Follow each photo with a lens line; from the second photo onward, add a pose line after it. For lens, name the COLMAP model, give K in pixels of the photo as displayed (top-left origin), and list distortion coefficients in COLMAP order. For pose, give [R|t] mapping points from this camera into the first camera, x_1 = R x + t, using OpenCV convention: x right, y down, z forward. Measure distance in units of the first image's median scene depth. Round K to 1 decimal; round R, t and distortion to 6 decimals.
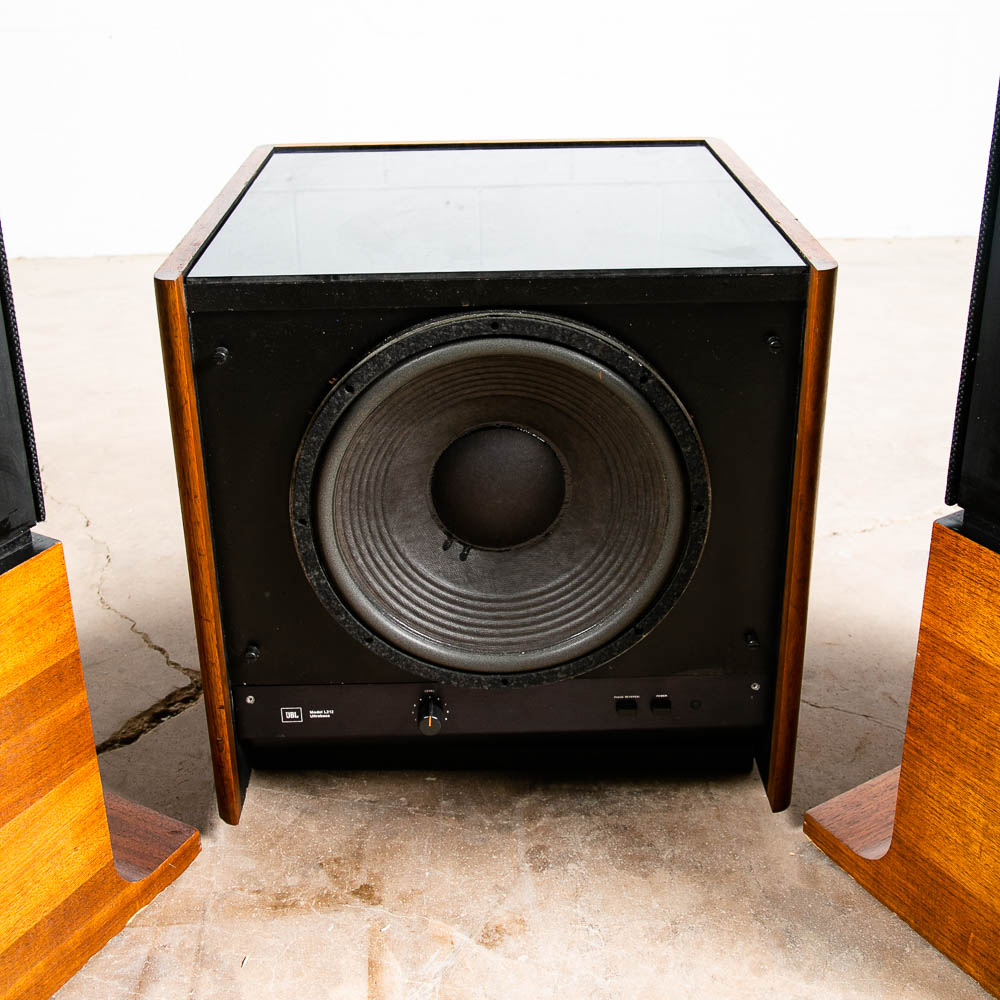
lens RADIAL K [[1285.9, 0, 496.2], [0, 1285.9, 399.5], [0, 0, 1]] dist [-0.016401, -0.007362]
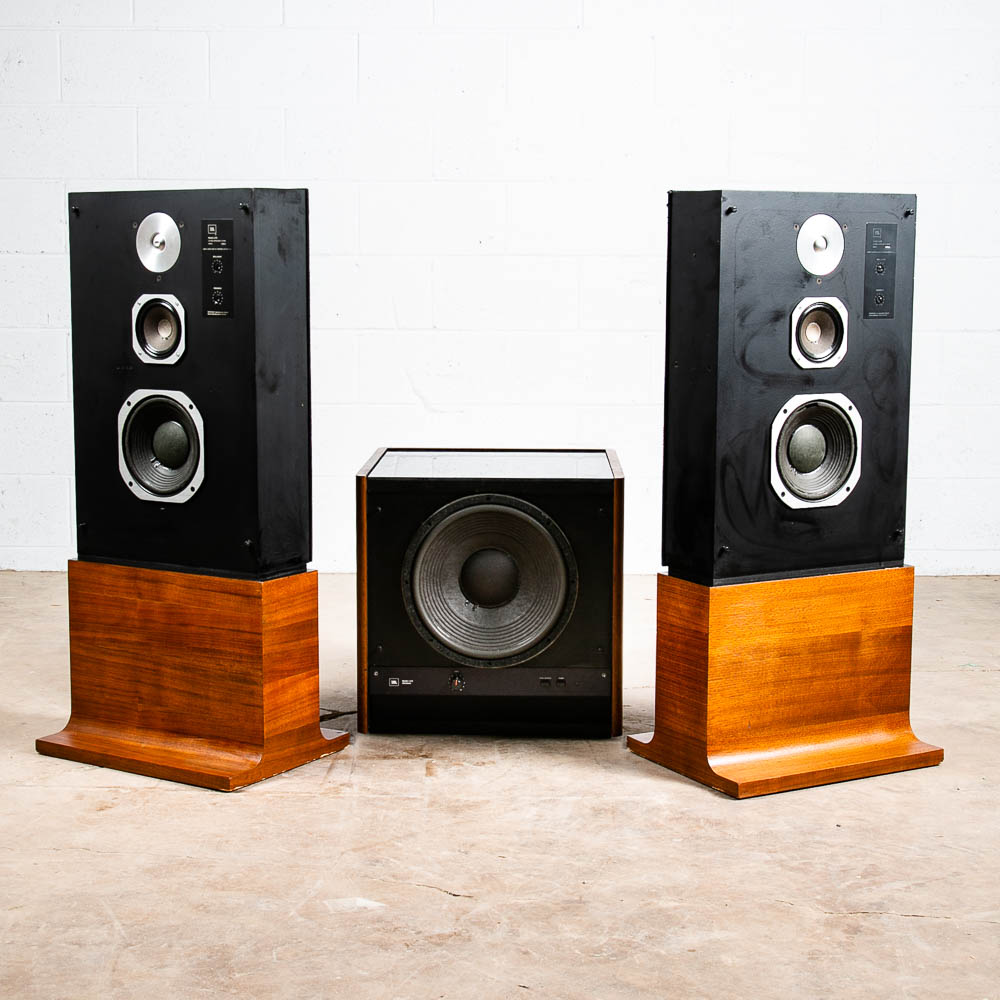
lens RADIAL K [[1895.4, 0, 477.6], [0, 1895.4, 501.4], [0, 0, 1]] dist [0.066274, -0.043177]
pose [[0.998527, 0.023427, -0.048934, 0.144646], [-0.034989, 0.967399, -0.250828, 0.798852], [0.041462, 0.252171, 0.966794, -2.350657]]
